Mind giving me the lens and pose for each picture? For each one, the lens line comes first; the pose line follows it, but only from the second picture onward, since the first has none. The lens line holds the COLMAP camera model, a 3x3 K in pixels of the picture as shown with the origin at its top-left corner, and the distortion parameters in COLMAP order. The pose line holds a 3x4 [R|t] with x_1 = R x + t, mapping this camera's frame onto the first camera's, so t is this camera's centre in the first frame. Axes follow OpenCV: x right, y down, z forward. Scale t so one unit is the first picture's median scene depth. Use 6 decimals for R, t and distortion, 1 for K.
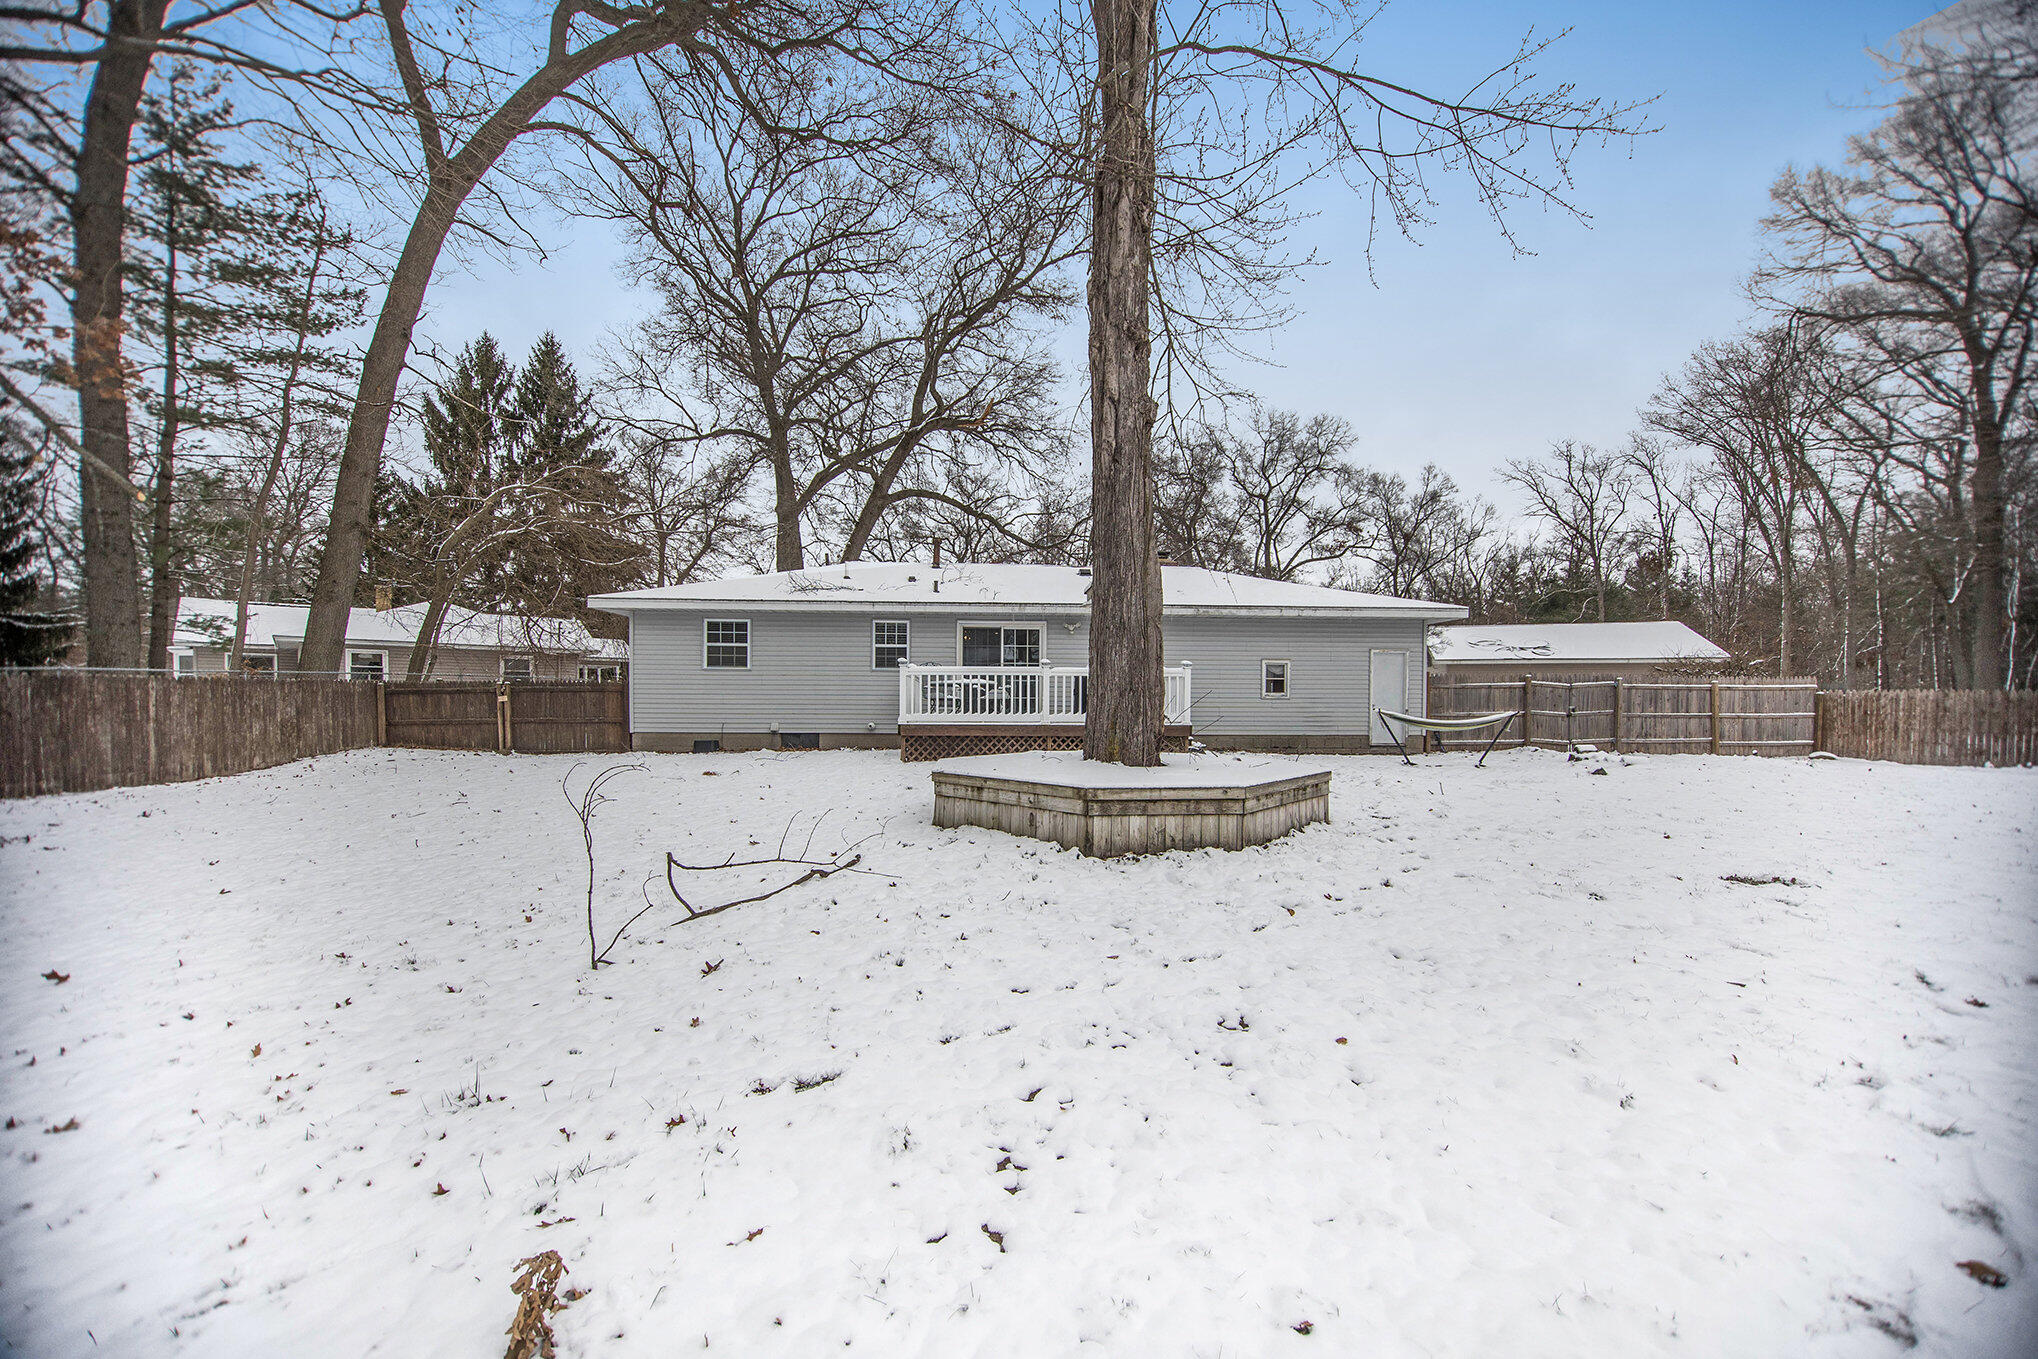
lens RADIAL K [[776.5, 0, 1010.8], [0, 776.5, 714.7], [0, 0, 1]] dist [-0.001110, 0.000512]
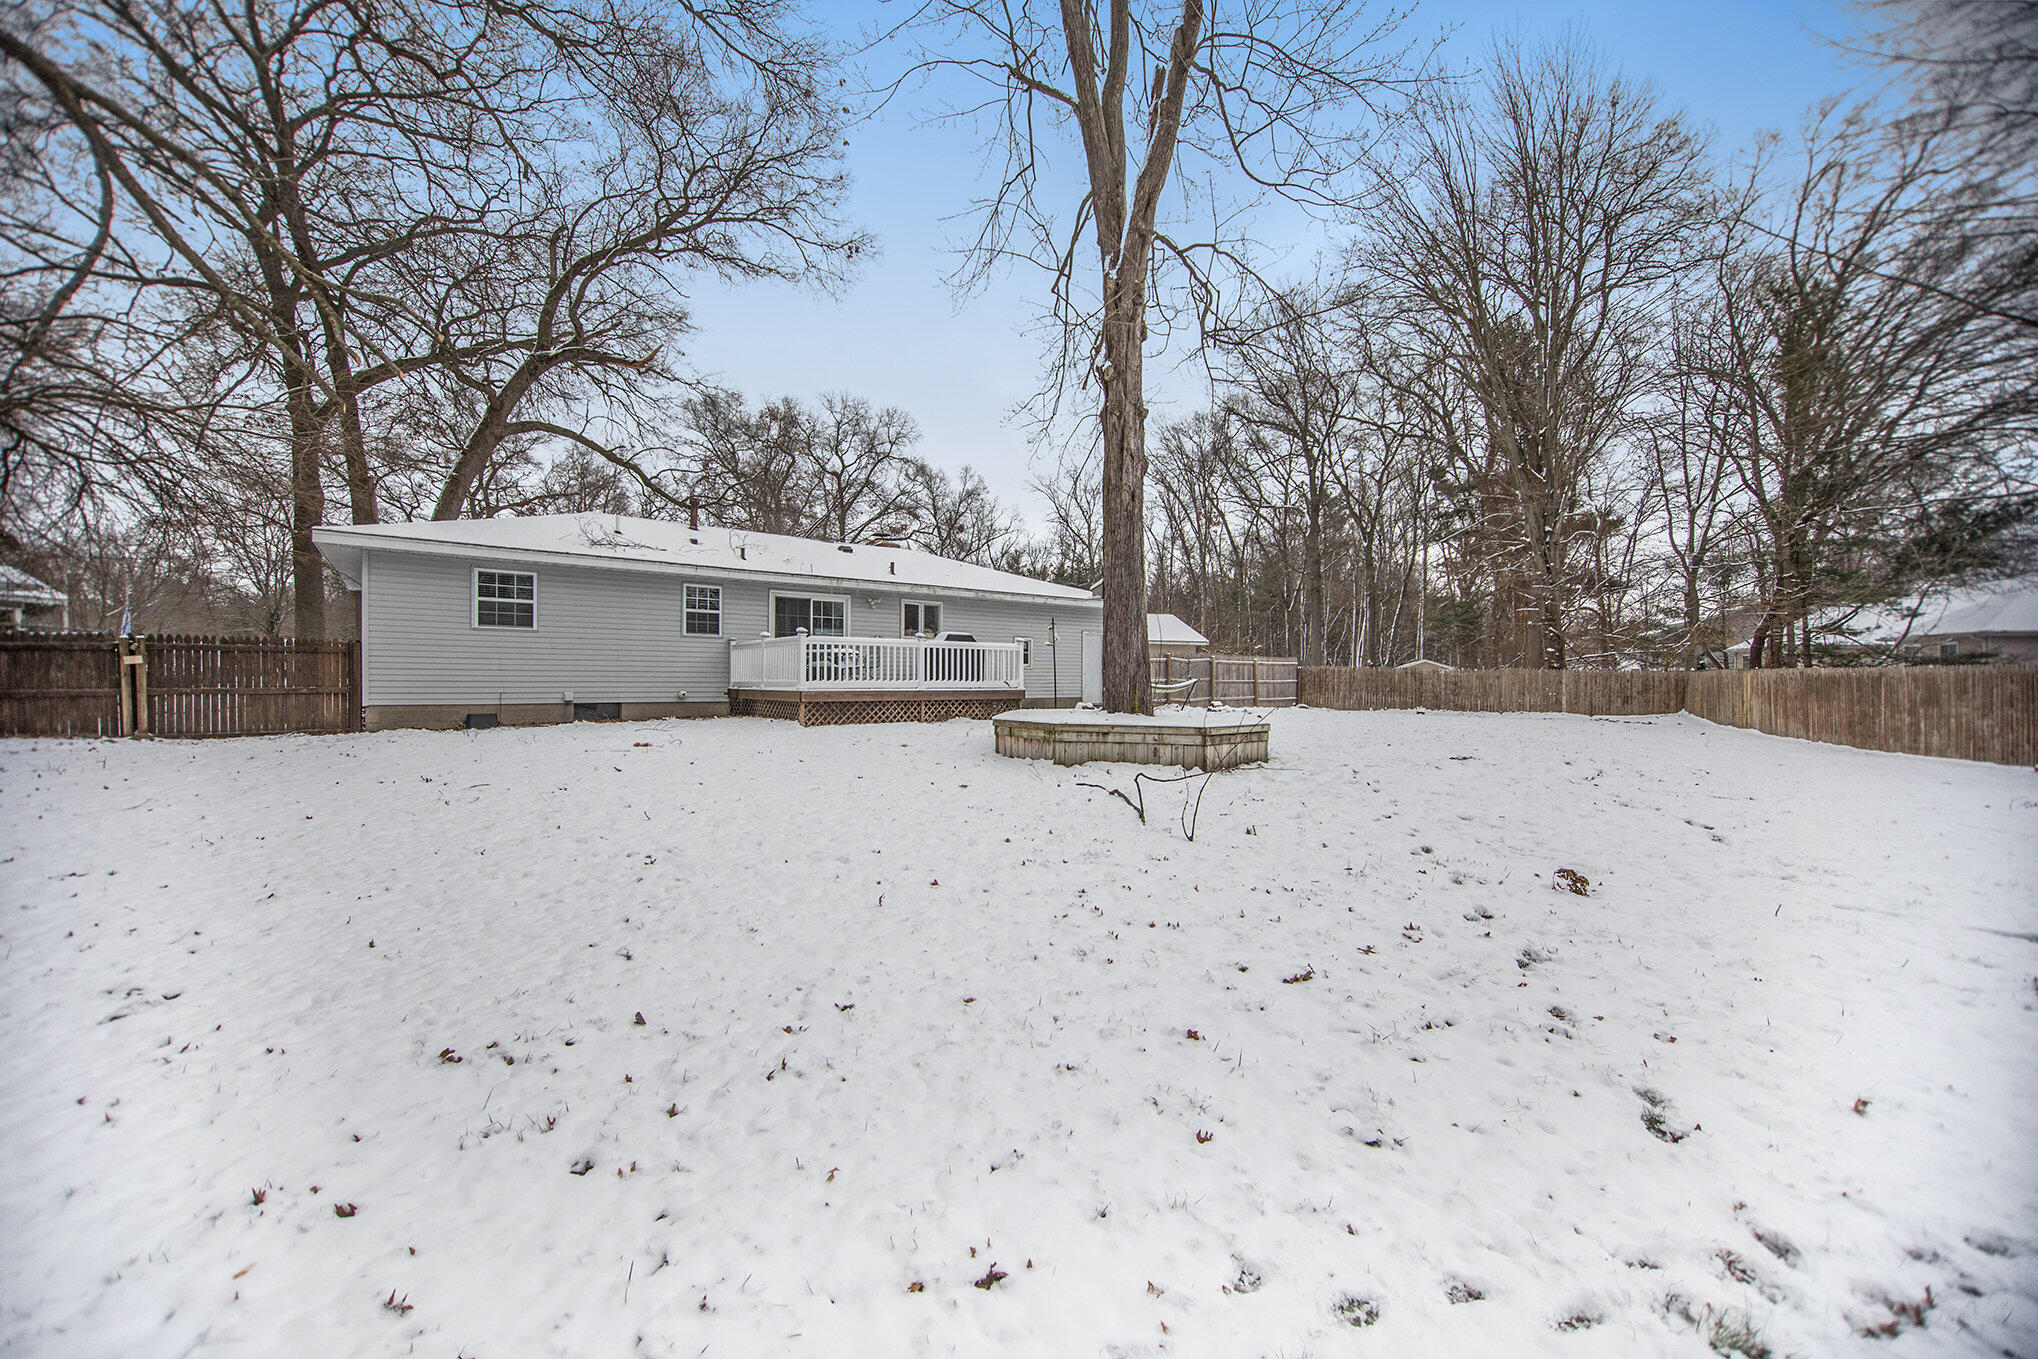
lens RADIAL K [[776.5, 0, 1024.9], [0, 776.5, 681.9], [0, 0, 1]] dist [-0.001110, 0.000512]
pose [[0.826359, -0.001892, 0.563140, -0.374390], [0.002832, 0.999996, -0.000795, 0.001393], [-0.563136, 0.002252, 0.826361, -0.025296]]
